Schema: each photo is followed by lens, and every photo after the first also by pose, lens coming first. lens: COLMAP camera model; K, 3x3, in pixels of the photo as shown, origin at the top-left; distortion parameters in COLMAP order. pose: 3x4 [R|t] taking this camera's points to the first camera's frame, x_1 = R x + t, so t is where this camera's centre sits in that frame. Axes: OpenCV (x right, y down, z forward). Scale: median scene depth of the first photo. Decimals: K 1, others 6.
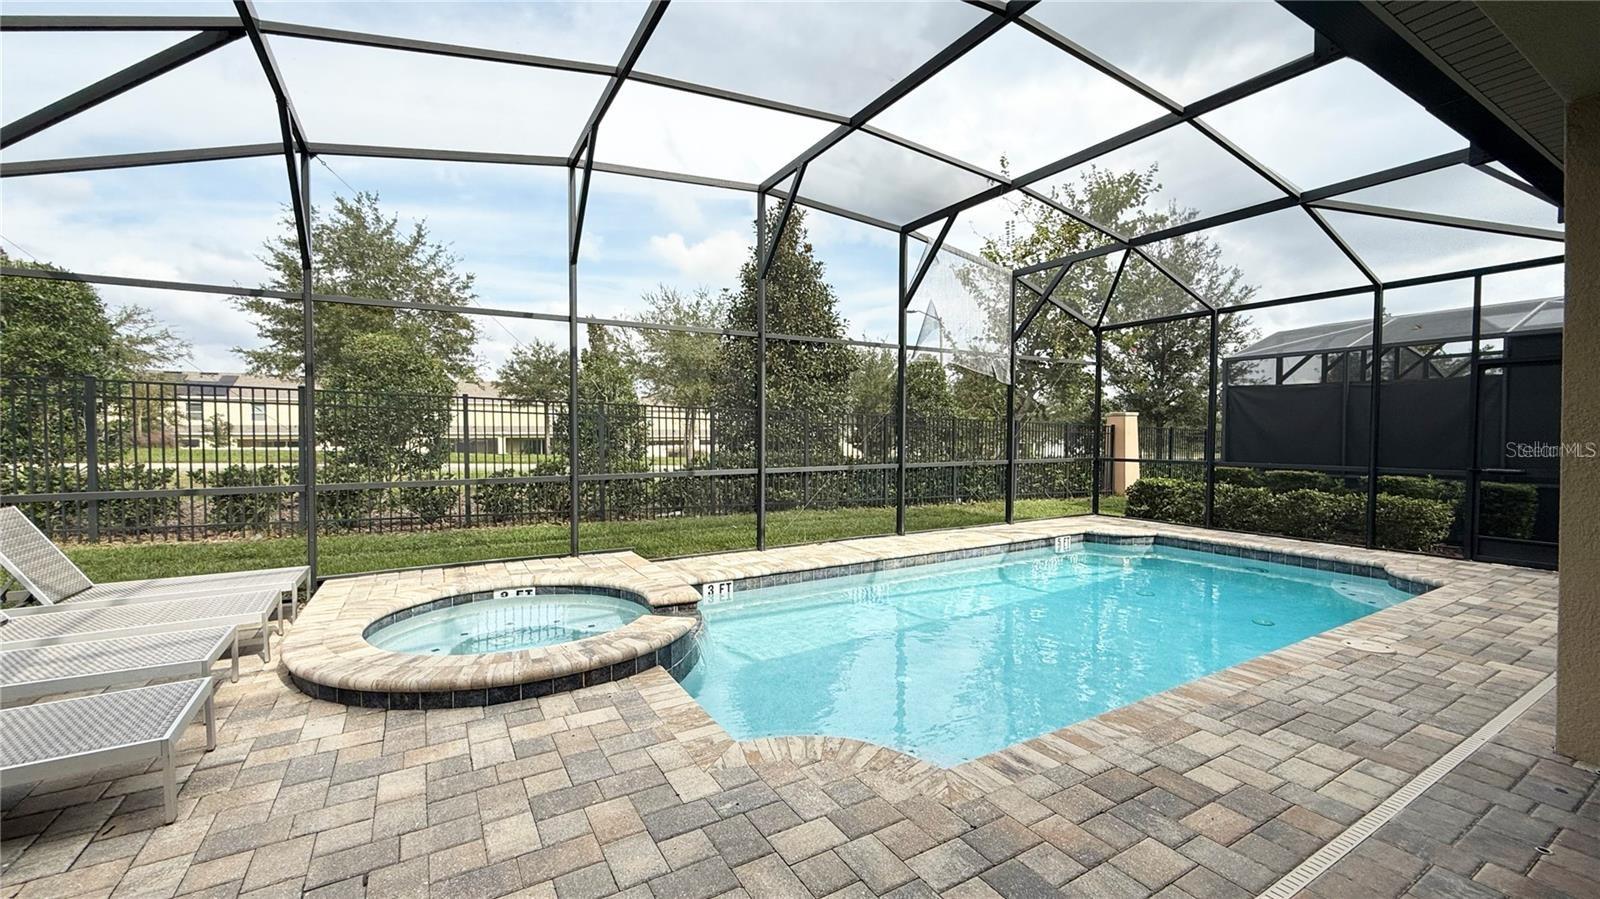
lens RADIAL K [[637.9, 0, 797.0], [0, 637.9, 449.0], [0, 0, 1]] dist [-0.001189, -0.000056]
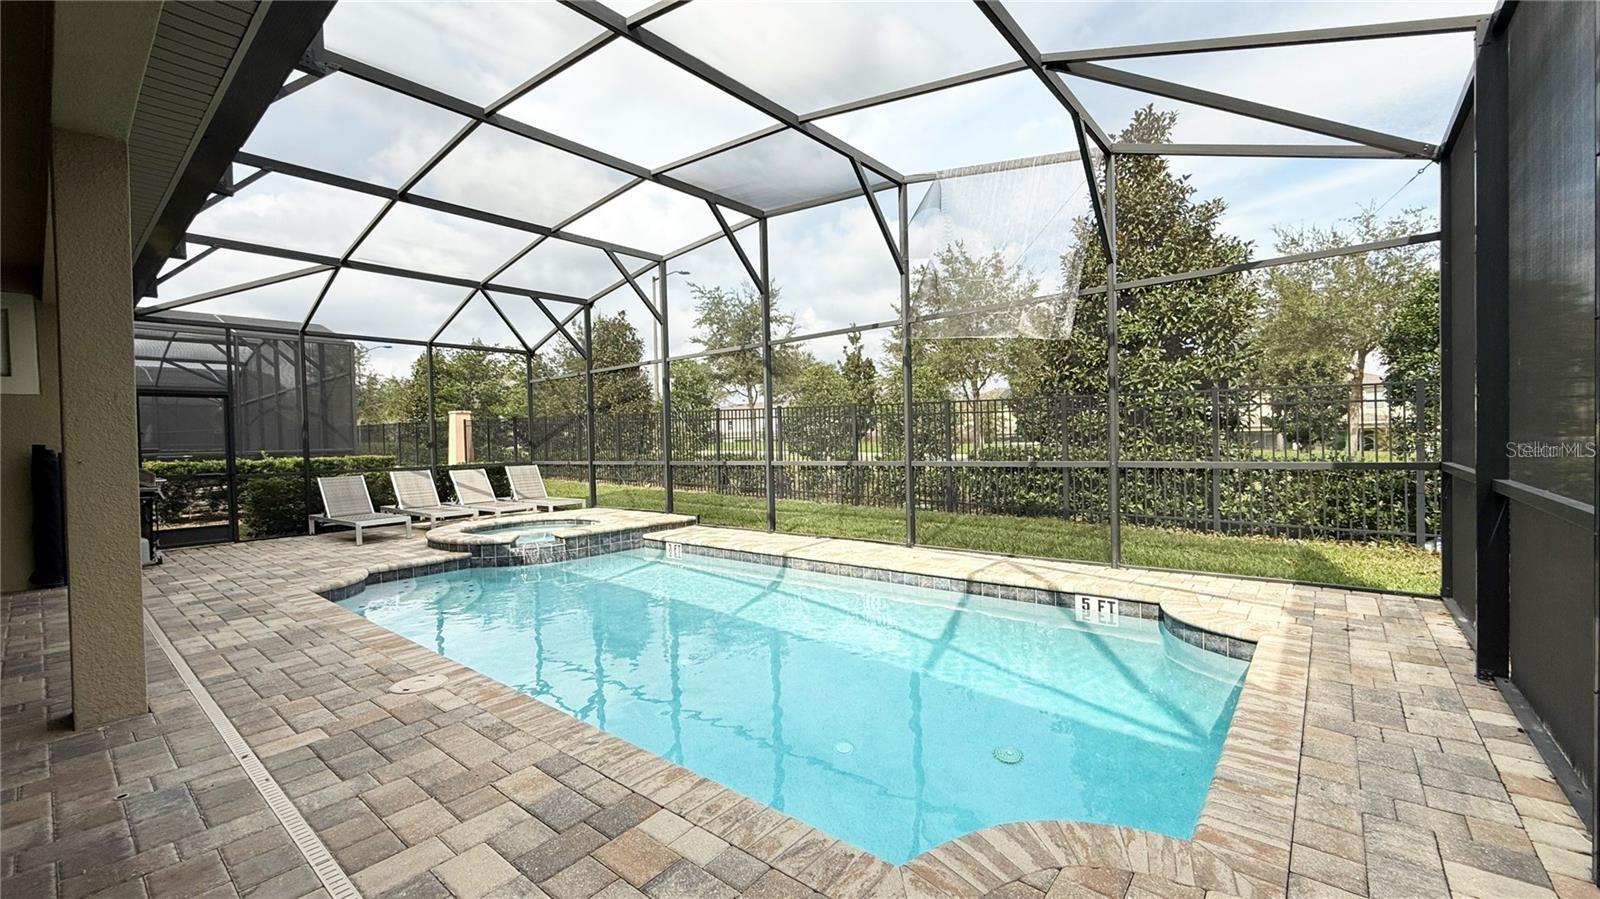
lens RADIAL K [[637.9, 0, 797.0], [0, 637.9, 449.0], [0, 0, 1]] dist [-0.001189, -0.000056]
pose [[0.333817, 0.006880, -0.942613, 1.066284], [0.002166, 0.999965, 0.008066, 0.000291], [0.942635, -0.004734, 0.333790, 0.690583]]
